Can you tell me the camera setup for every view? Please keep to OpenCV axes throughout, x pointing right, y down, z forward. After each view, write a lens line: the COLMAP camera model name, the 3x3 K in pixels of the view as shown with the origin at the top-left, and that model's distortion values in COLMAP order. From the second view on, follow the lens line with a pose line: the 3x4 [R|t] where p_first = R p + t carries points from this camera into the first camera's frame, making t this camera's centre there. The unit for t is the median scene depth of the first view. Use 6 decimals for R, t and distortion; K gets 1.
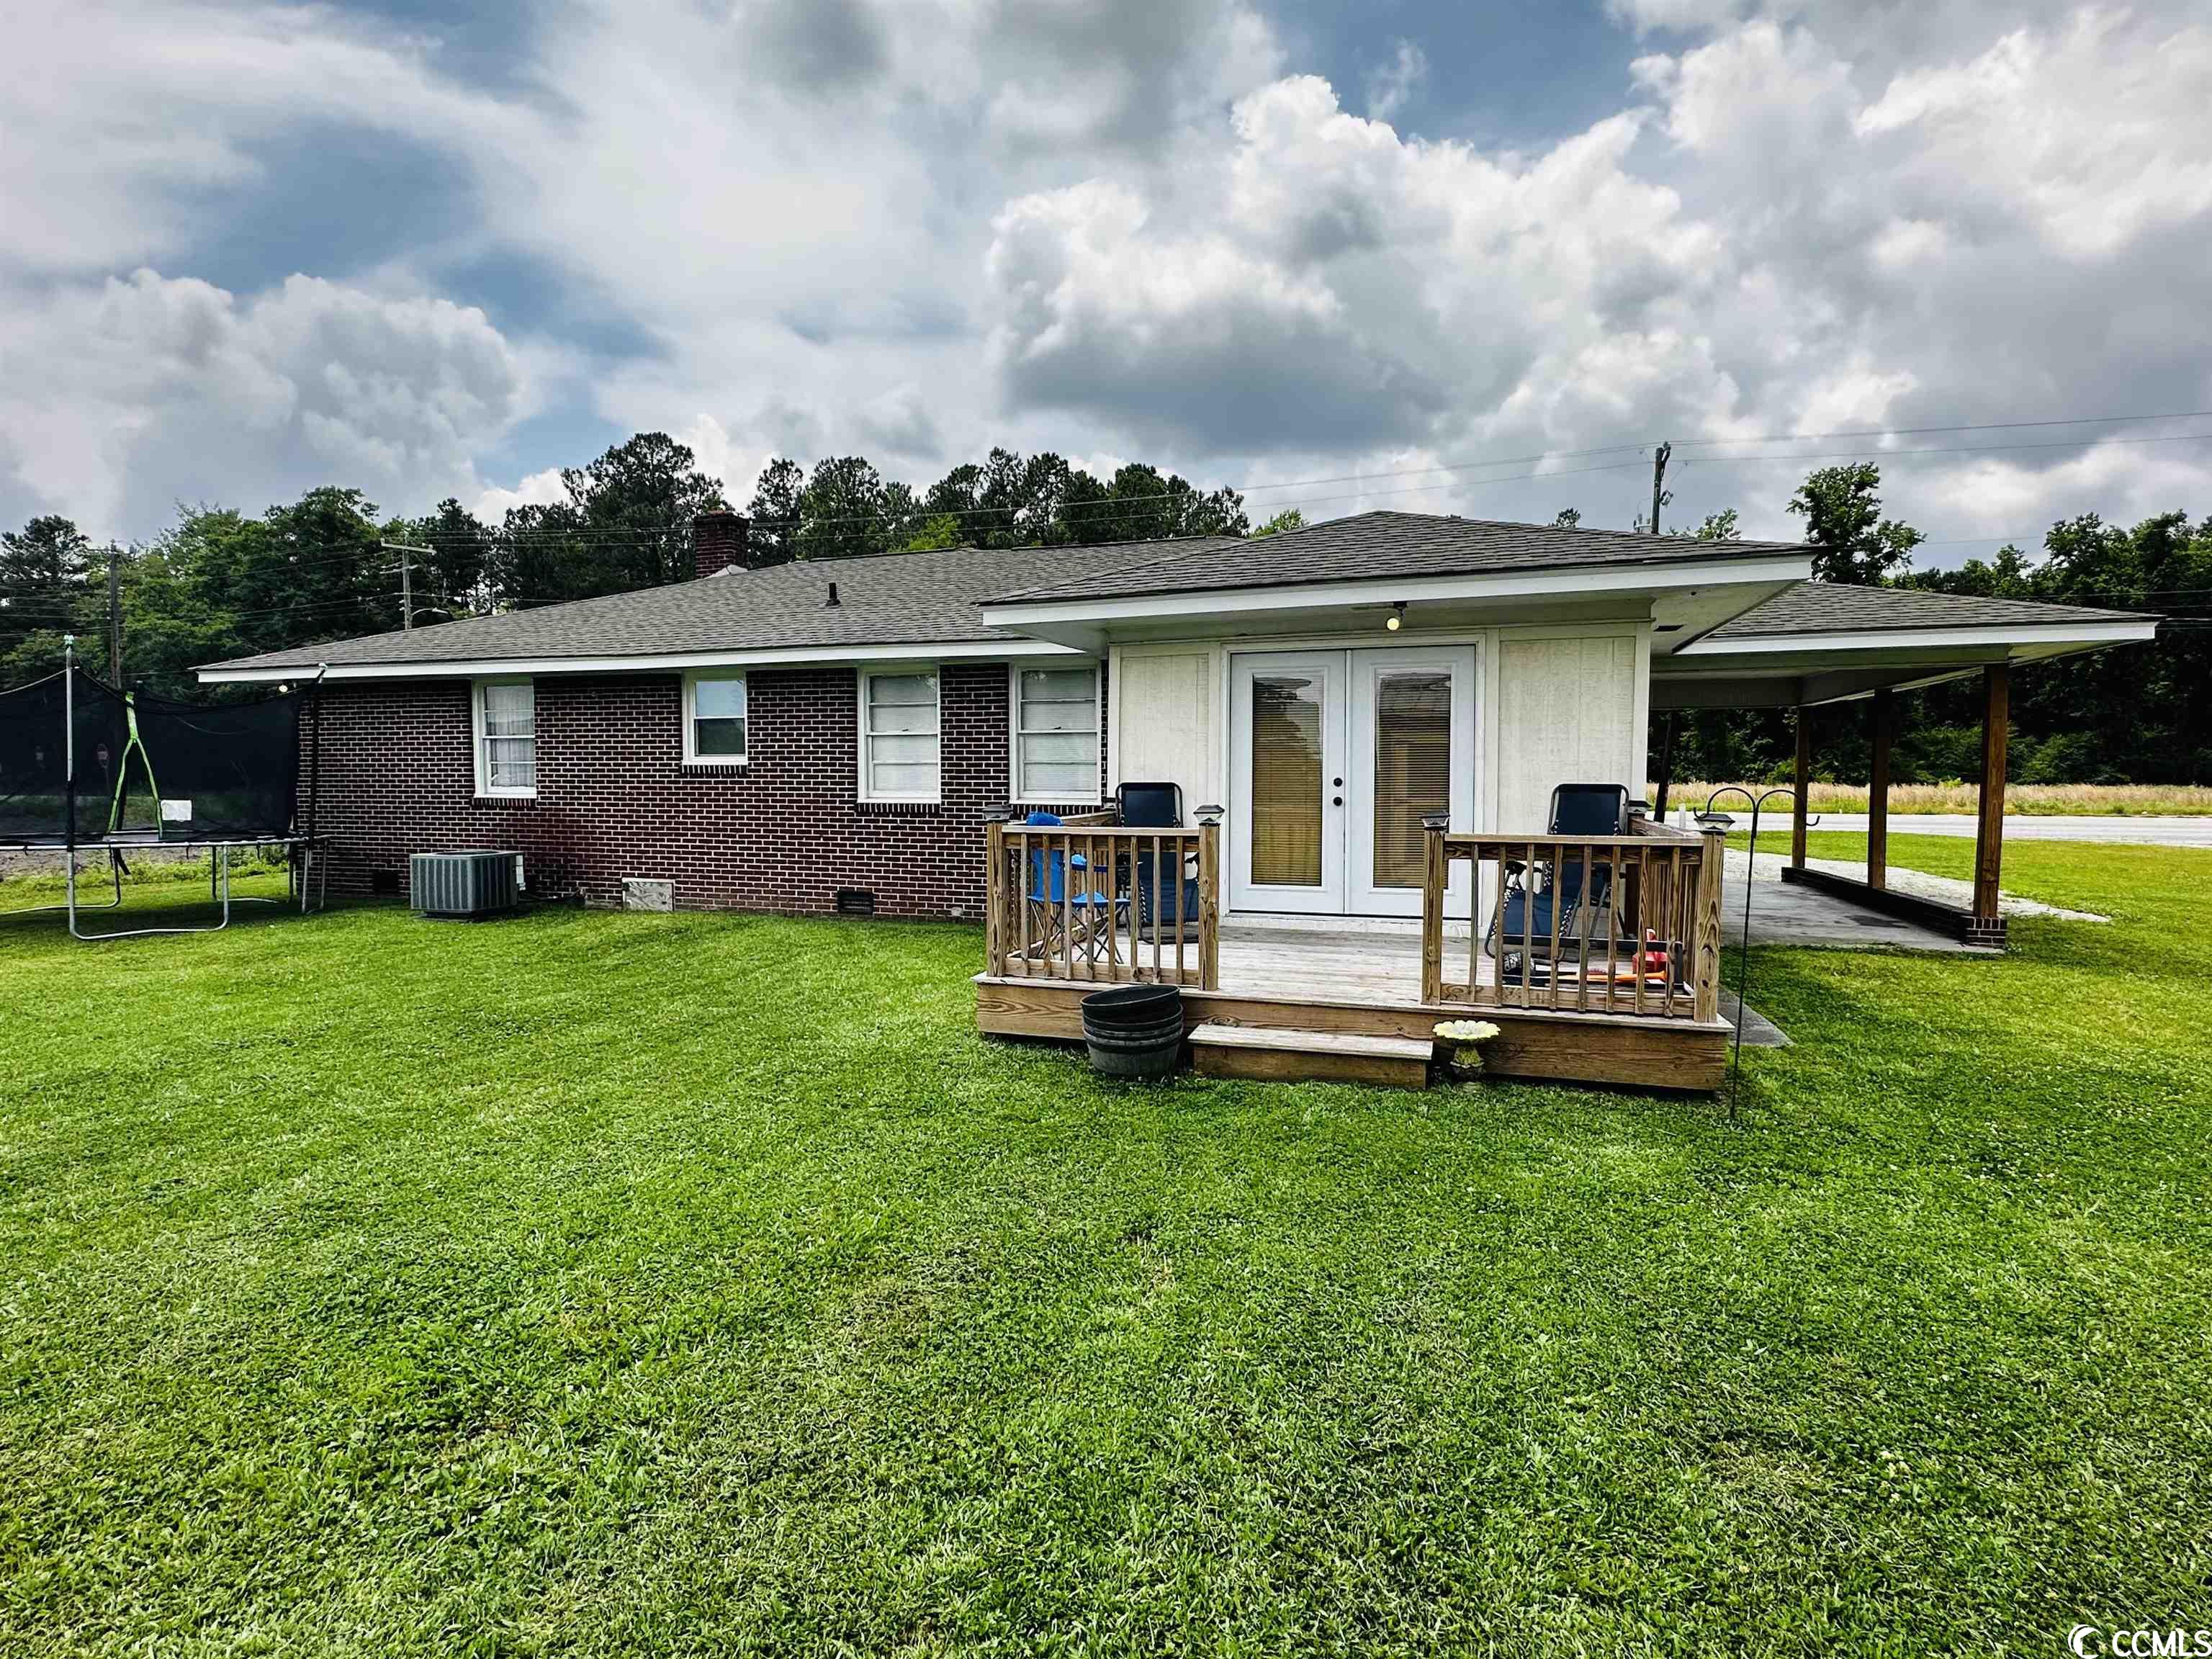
lens RADIAL K [[1179.8, 0, 1106.0], [0, 1179.8, 829.5], [0, 0, 1]] dist [0.016011, -0.000408]
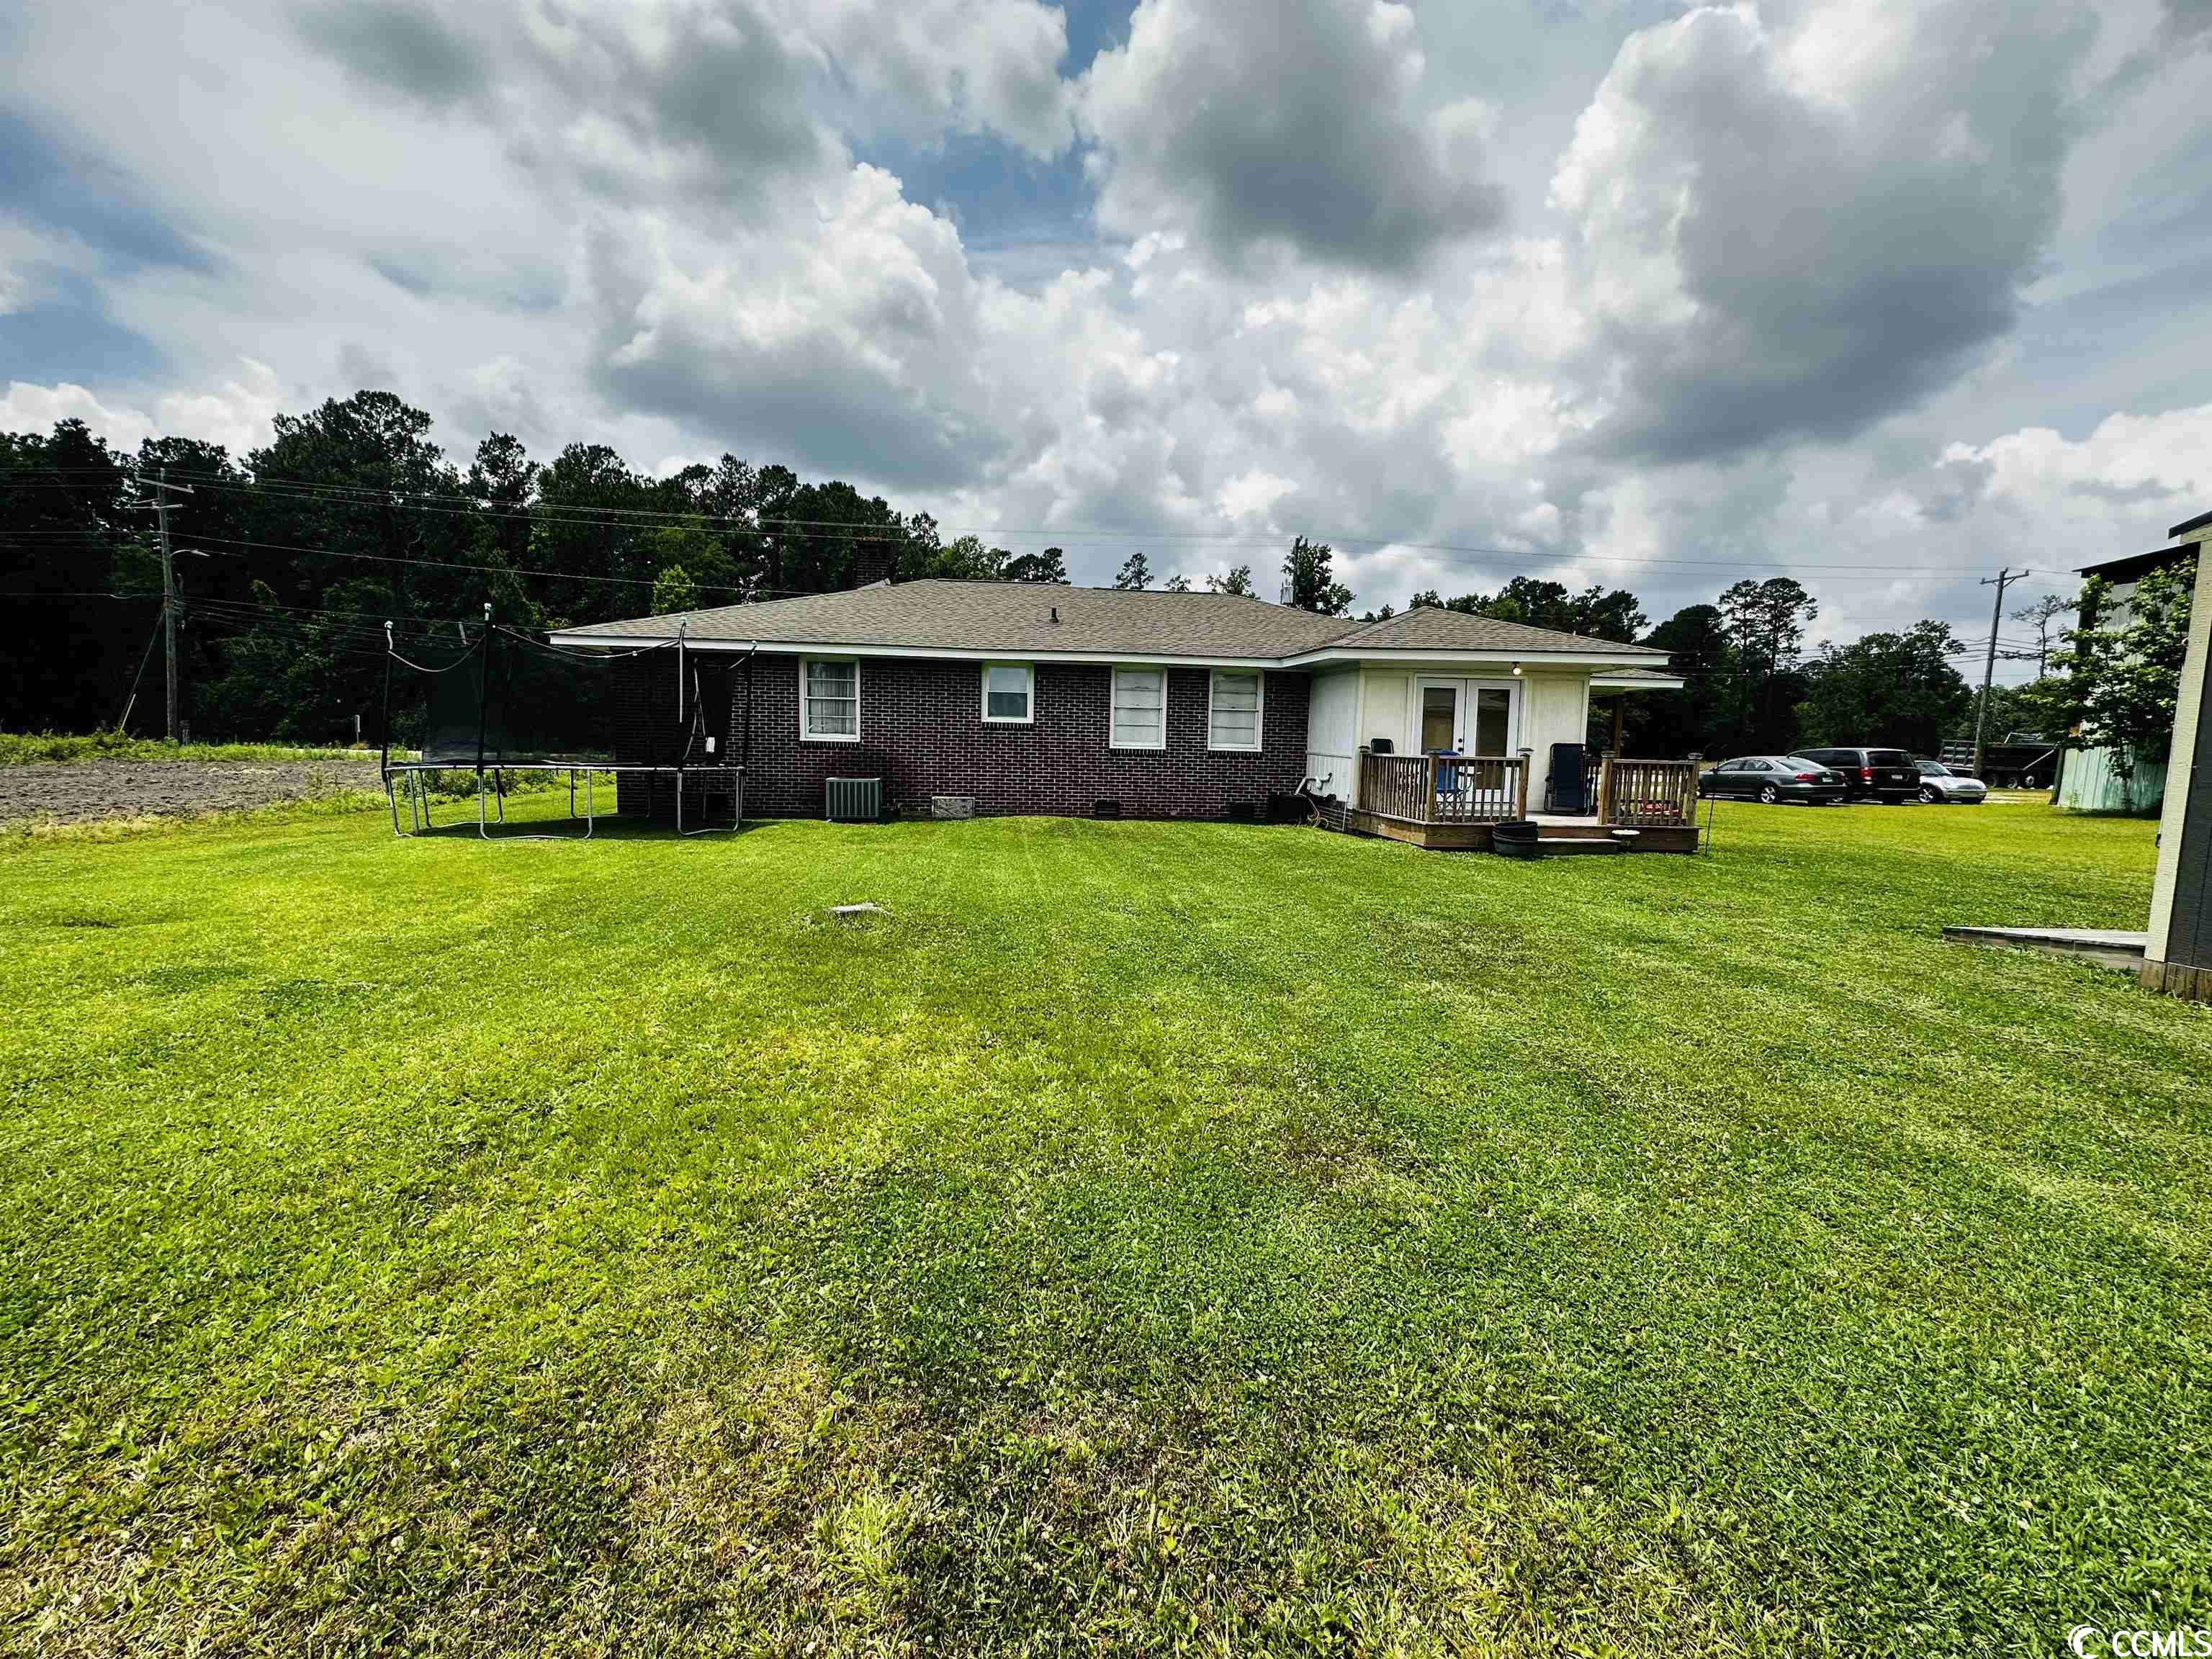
lens RADIAL K [[860.2, 0, 1106.0], [0, 860.2, 829.5], [0, 0, 1]] dist [-0.001755, -0.000304]
pose [[0.914409, -0.028032, 0.403819, -0.649792], [-0.003423, 0.997028, 0.076963, -0.001296], [-0.404776, -0.071758, 0.911596, -0.105916]]
